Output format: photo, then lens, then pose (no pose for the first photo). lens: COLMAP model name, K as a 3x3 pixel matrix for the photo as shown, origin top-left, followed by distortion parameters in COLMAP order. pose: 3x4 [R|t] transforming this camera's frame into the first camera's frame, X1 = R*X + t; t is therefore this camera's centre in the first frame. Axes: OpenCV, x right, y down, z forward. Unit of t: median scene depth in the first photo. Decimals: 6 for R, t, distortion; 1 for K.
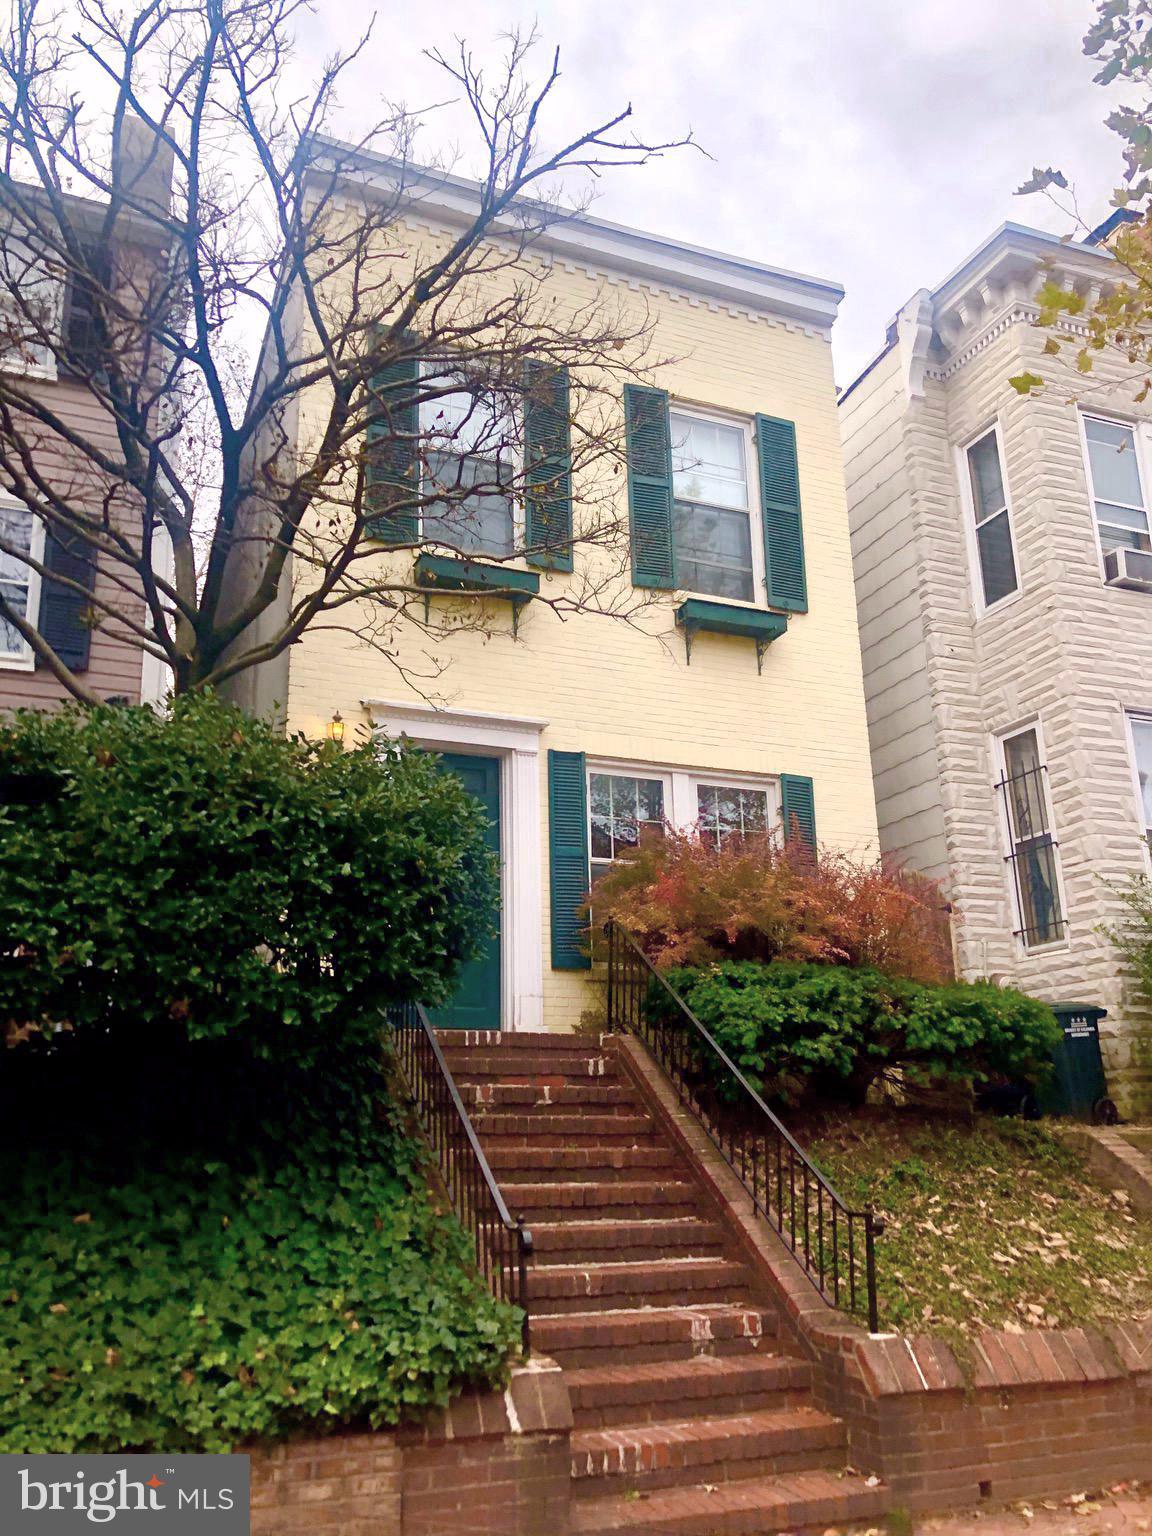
lens RADIAL K [[1263.9, 0, 569.9], [0, 1263.9, 777.3], [0, 0, 1]] dist [0.016471, -0.003787]
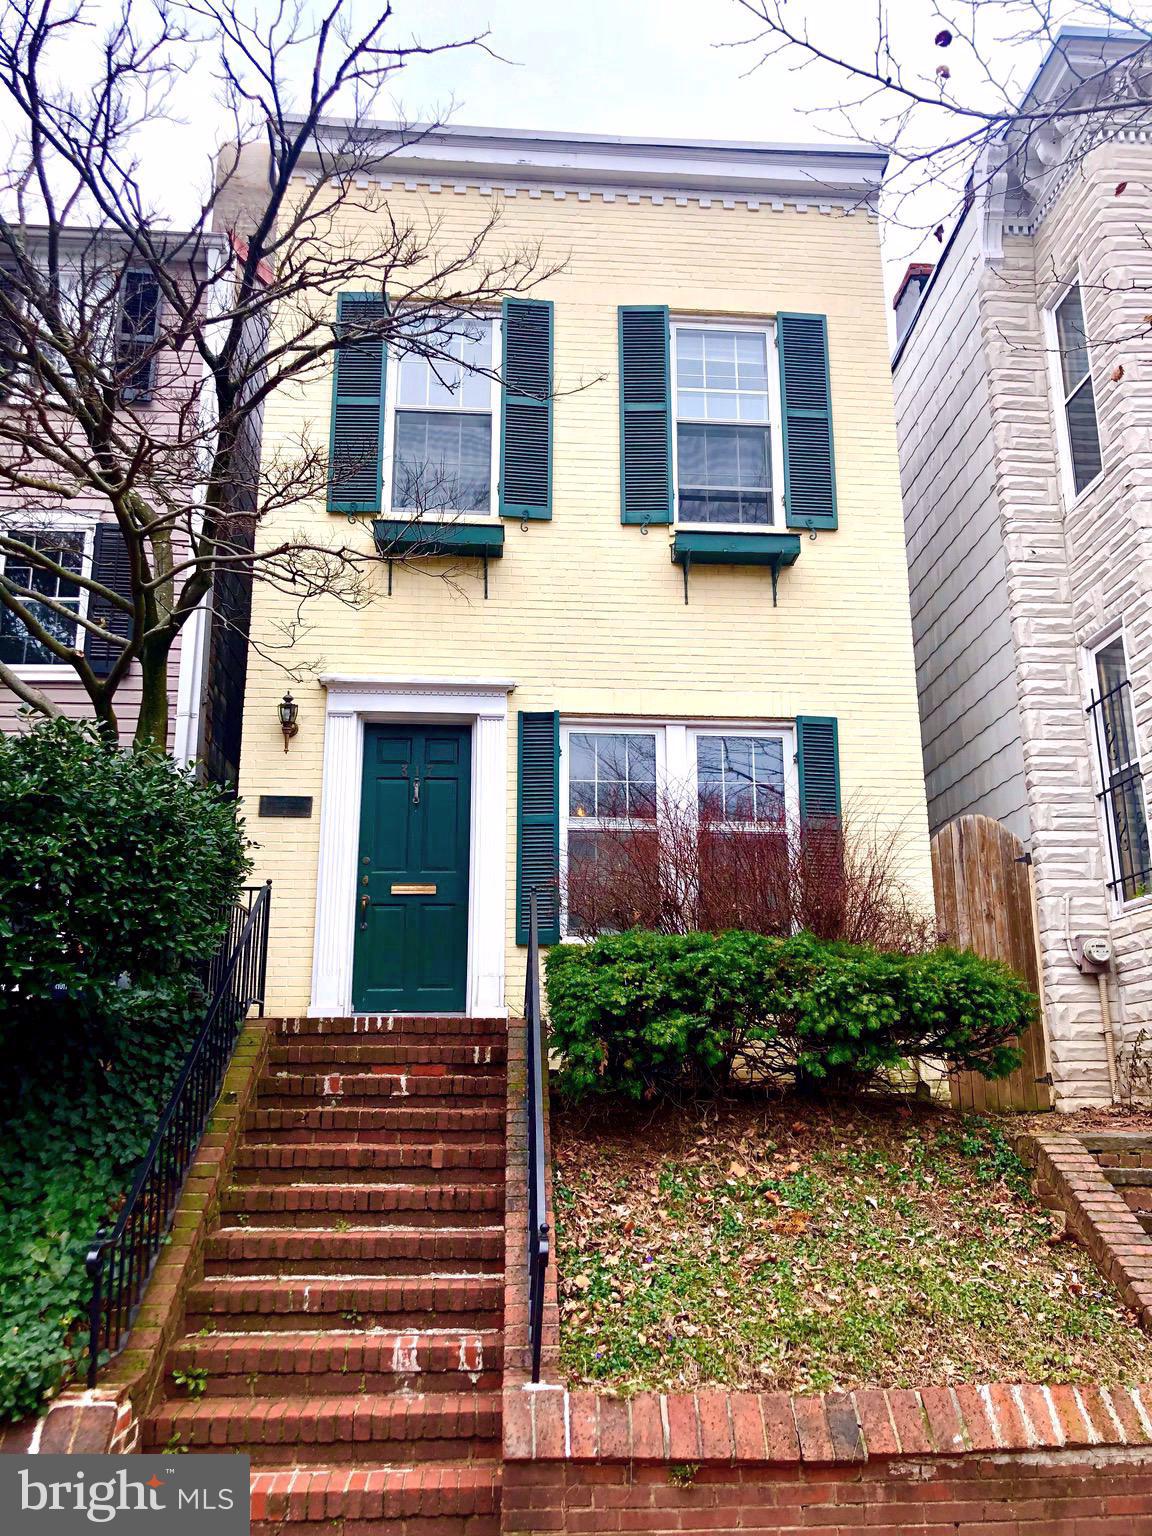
lens RADIAL K [[1263.9, 0, 577.9], [0, 1263.9, 759.4], [0, 0, 1]] dist [0.016471, -0.003787]
pose [[0.950492, -0.071302, -0.302459, 0.283713], [0.074581, 0.997215, -0.000709, 0.016233], [0.301668, -0.021884, 0.953162, 0.113453]]
